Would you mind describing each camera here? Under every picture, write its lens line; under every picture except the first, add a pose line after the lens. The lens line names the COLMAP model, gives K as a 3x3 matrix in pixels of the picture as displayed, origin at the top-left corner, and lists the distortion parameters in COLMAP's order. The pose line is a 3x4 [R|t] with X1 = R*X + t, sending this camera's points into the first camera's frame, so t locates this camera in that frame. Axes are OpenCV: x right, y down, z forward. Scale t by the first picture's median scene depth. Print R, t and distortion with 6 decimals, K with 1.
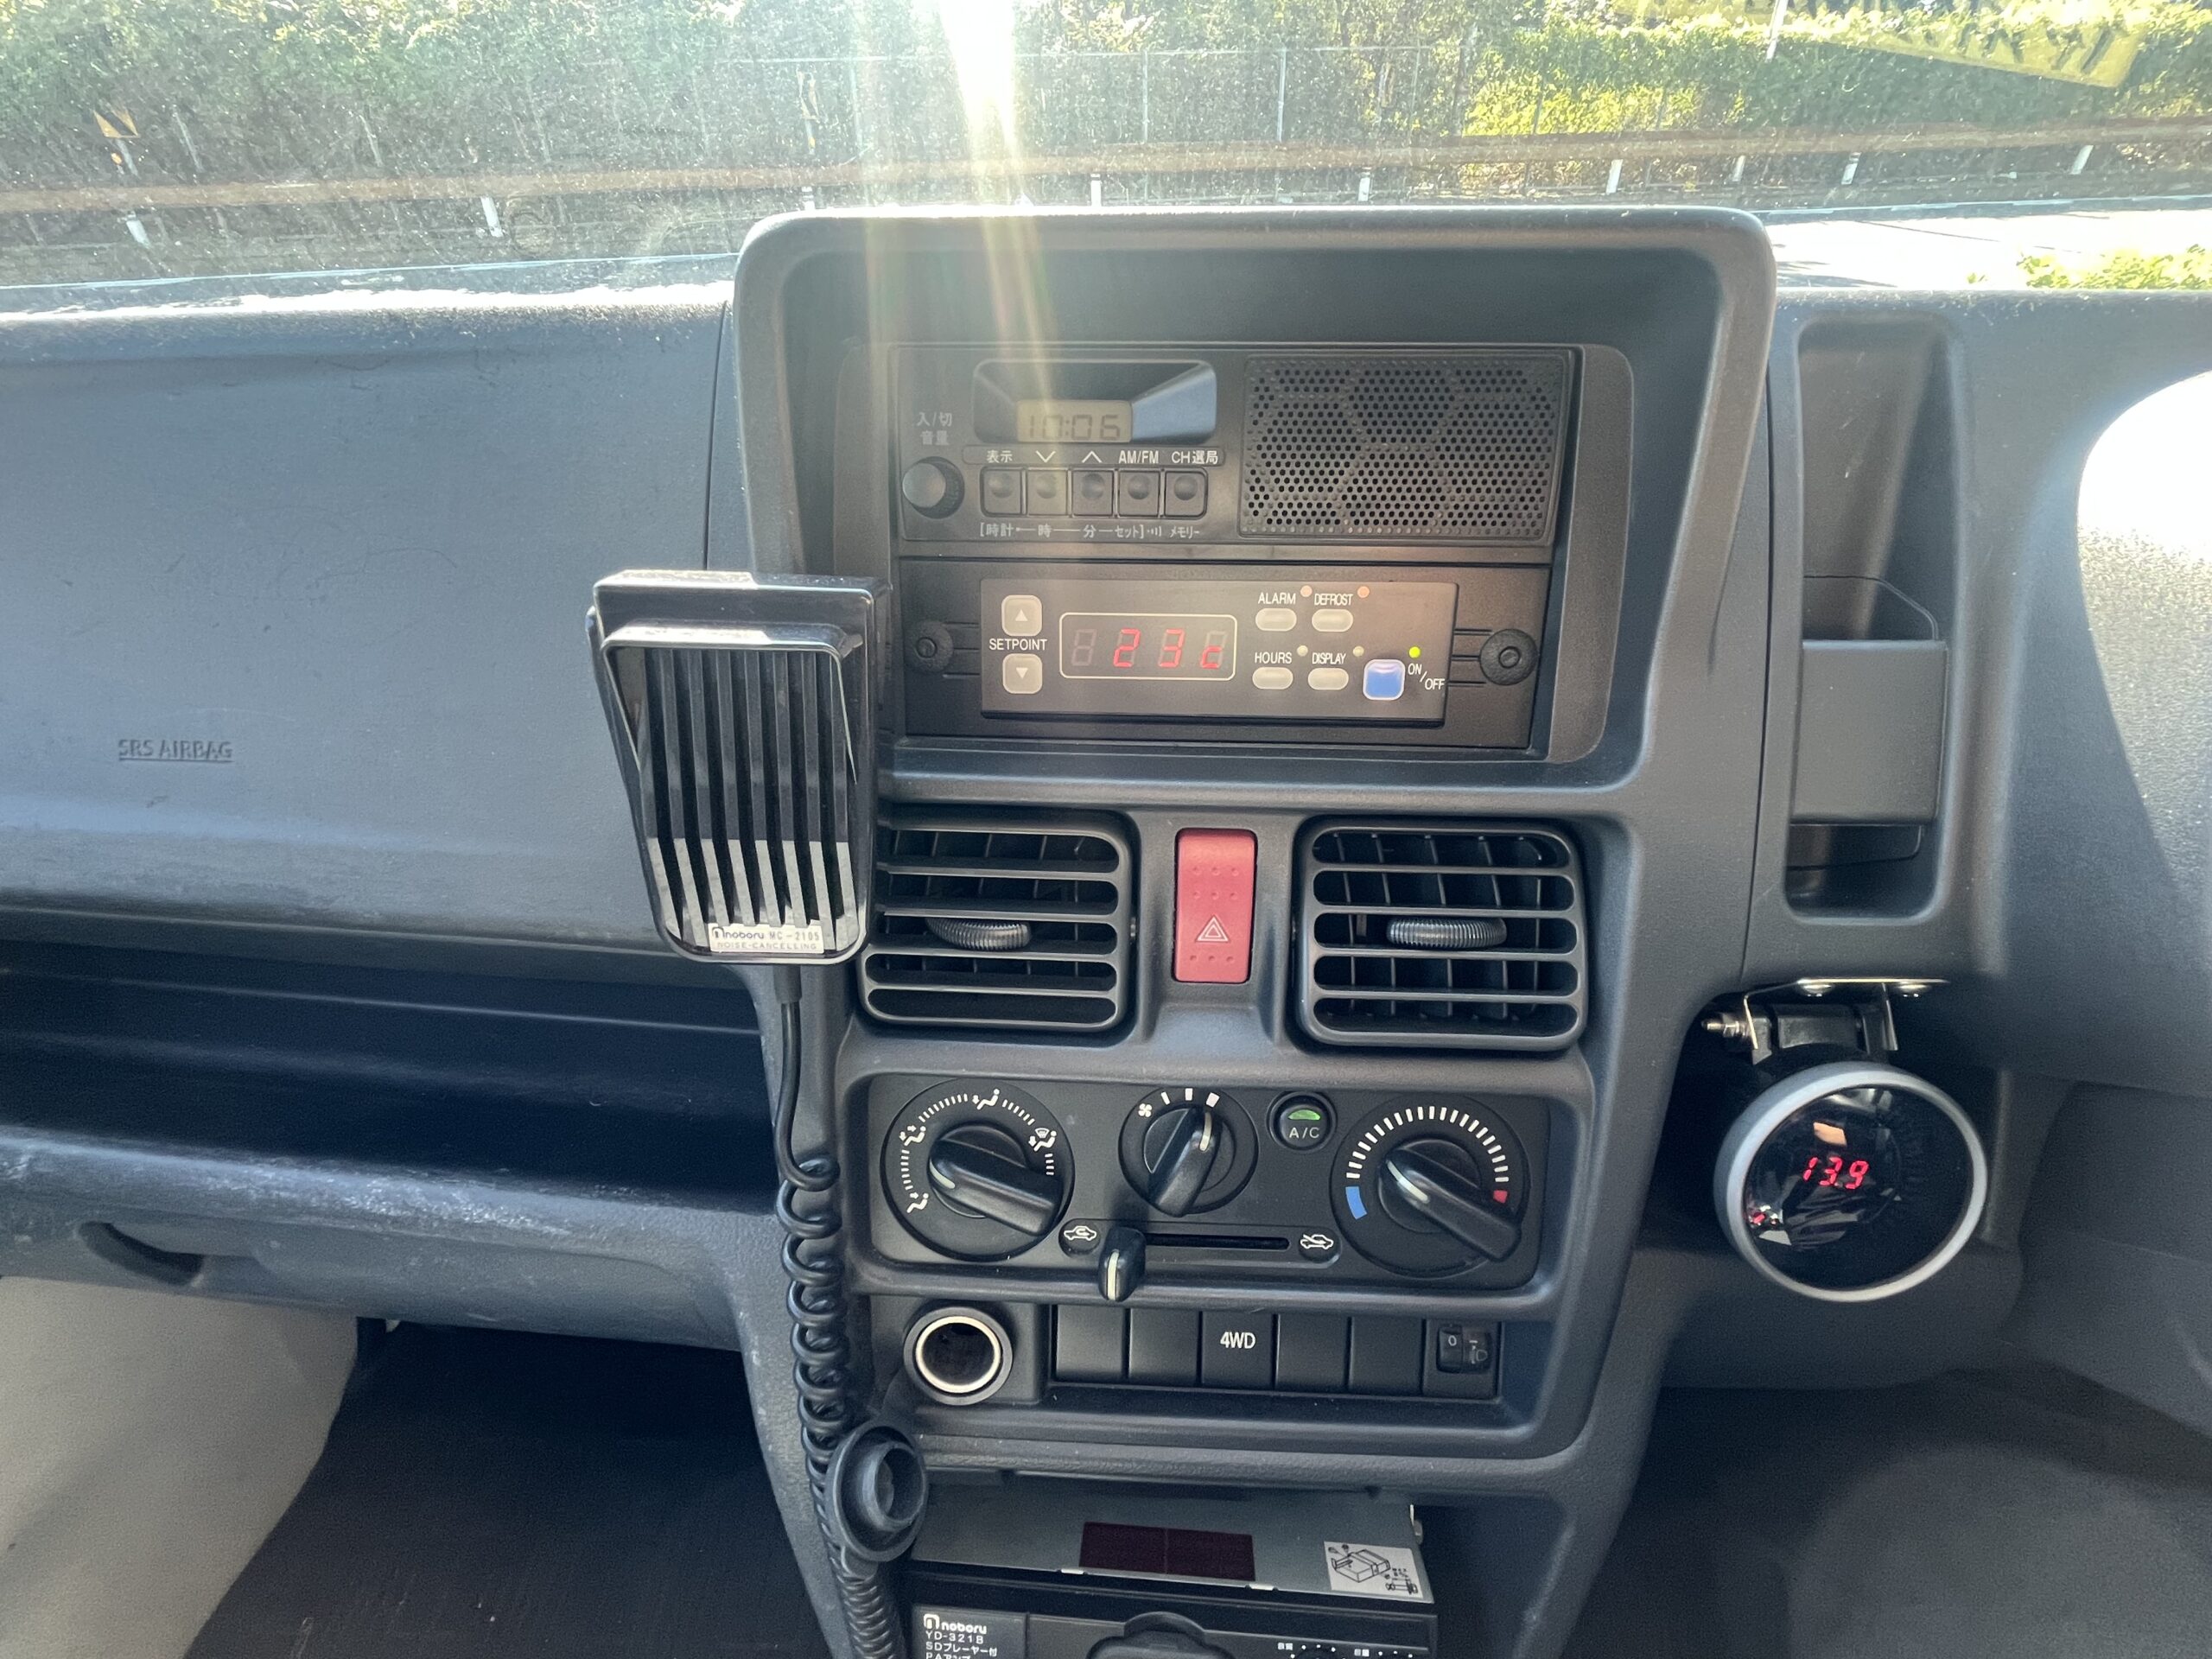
lens RADIAL K [[1016.9, 0, 1102.2], [0, 1016.9, 832.8], [0, 0, 1]] dist [0.001302, -0.000165]
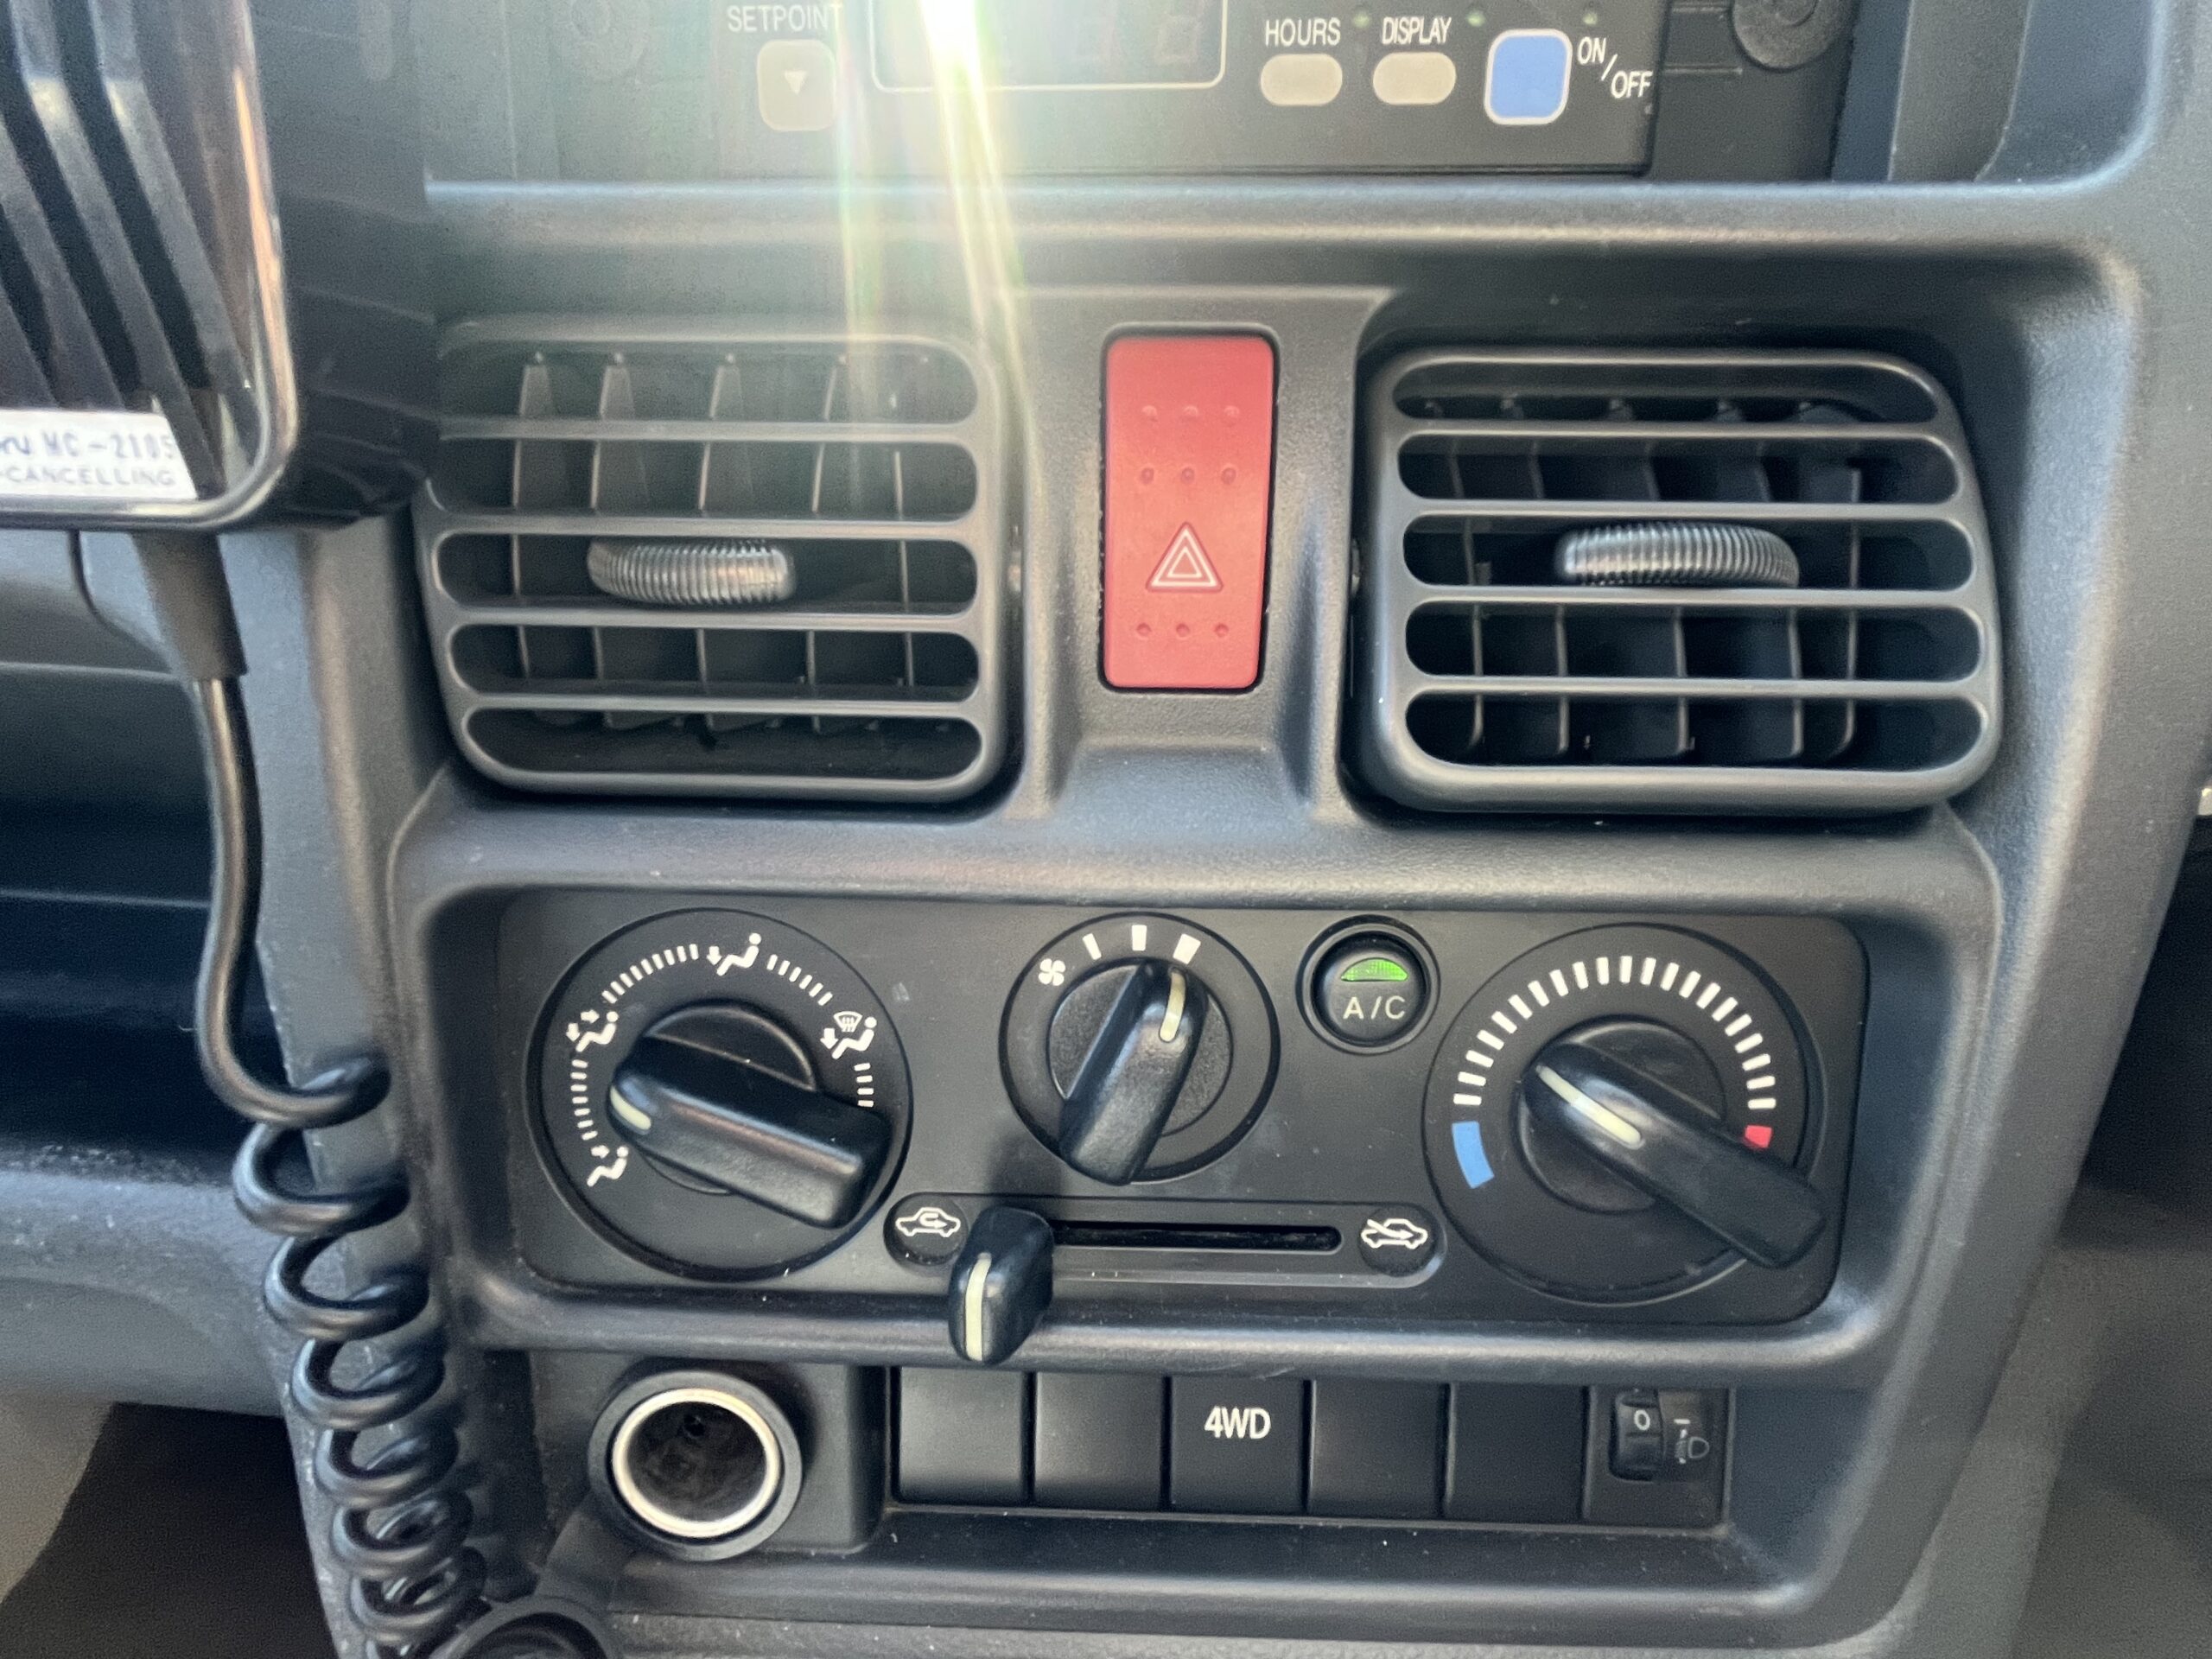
lens RADIAL K [[996.0, 0, 1095.6], [0, 996.0, 836.9], [0, 0, 1]] dist [-0.001843, -0.000116]
pose [[0.999872, -0.006040, 0.014806, 0.058017], [0.006304, 0.999820, -0.017896, 0.220380], [-0.014696, 0.017987, 0.999730, 0.521621]]
